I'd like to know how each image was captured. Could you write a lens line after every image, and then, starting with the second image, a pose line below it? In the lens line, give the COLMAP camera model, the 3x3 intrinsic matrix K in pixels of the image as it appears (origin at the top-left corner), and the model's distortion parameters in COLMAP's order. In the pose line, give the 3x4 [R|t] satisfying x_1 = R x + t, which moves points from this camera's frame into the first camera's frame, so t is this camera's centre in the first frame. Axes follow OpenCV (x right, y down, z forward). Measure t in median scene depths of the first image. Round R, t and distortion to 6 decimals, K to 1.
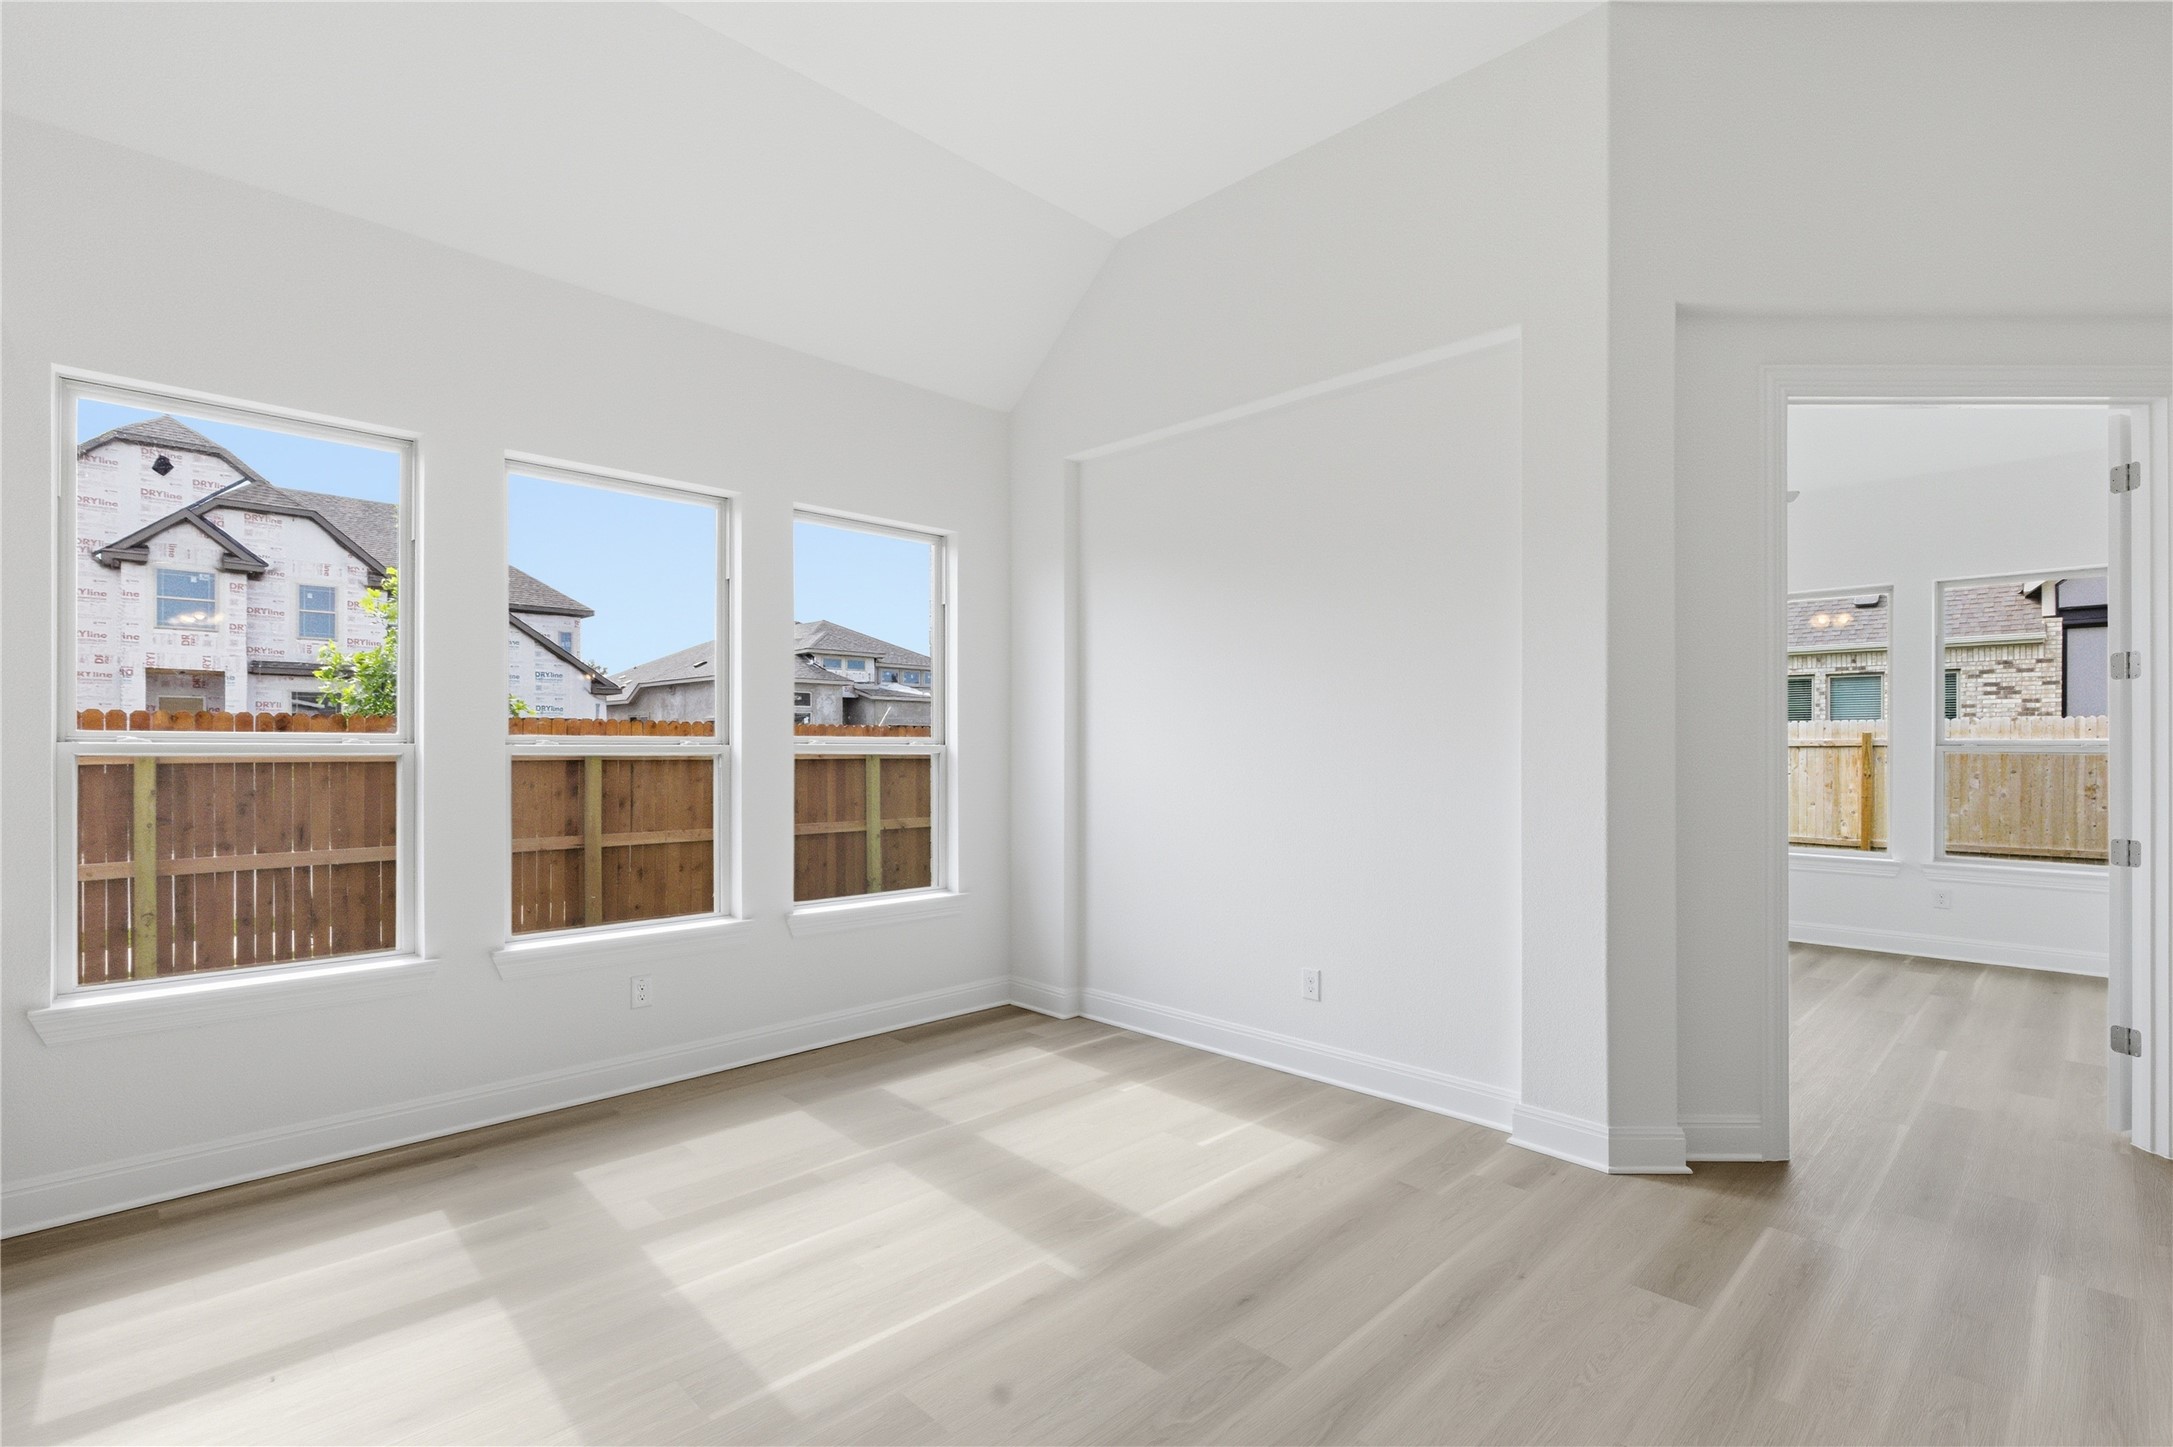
lens RADIAL K [[1006.5, 0, 1092.1], [0, 1006.5, 749.0], [0, 0, 1]] dist [-0.001295, -0.000060]
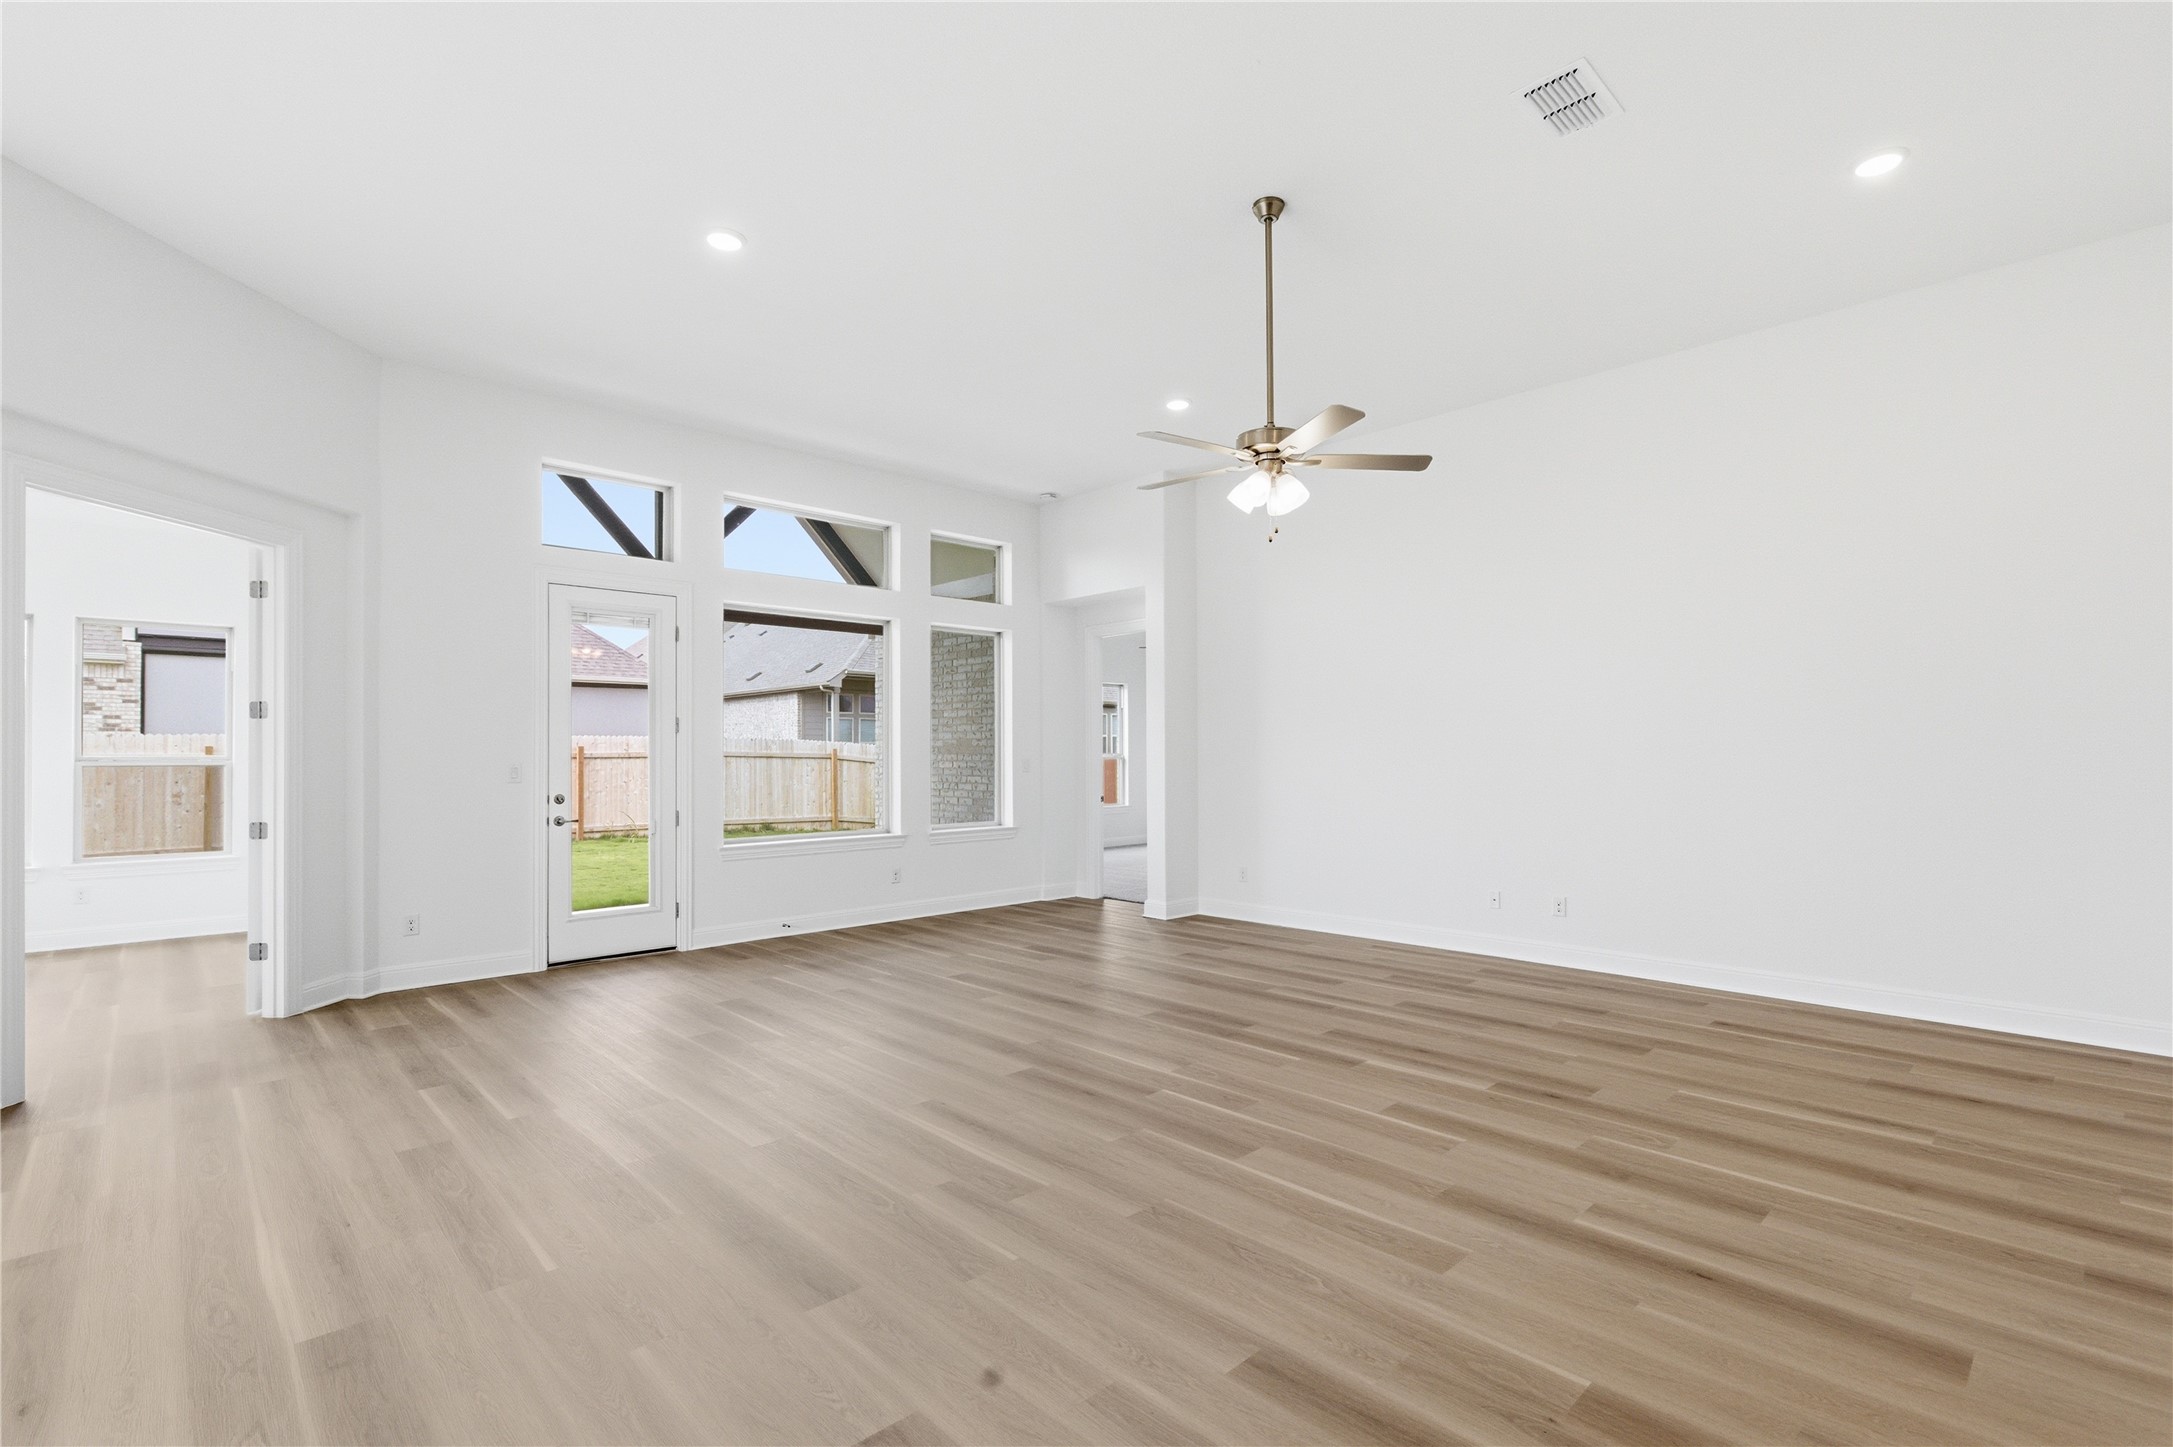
lens RADIAL K [[984.1, 0, 1092.1], [0, 984.1, 744.3], [0, 0, 1]] dist [-0.001841, 0.000051]
pose [[0.018662, 0.009879, 0.999777, -0.091368], [0.007824, 0.999919, -0.010026, -0.000596], [-0.999795, 0.008009, 0.018583, -0.061983]]
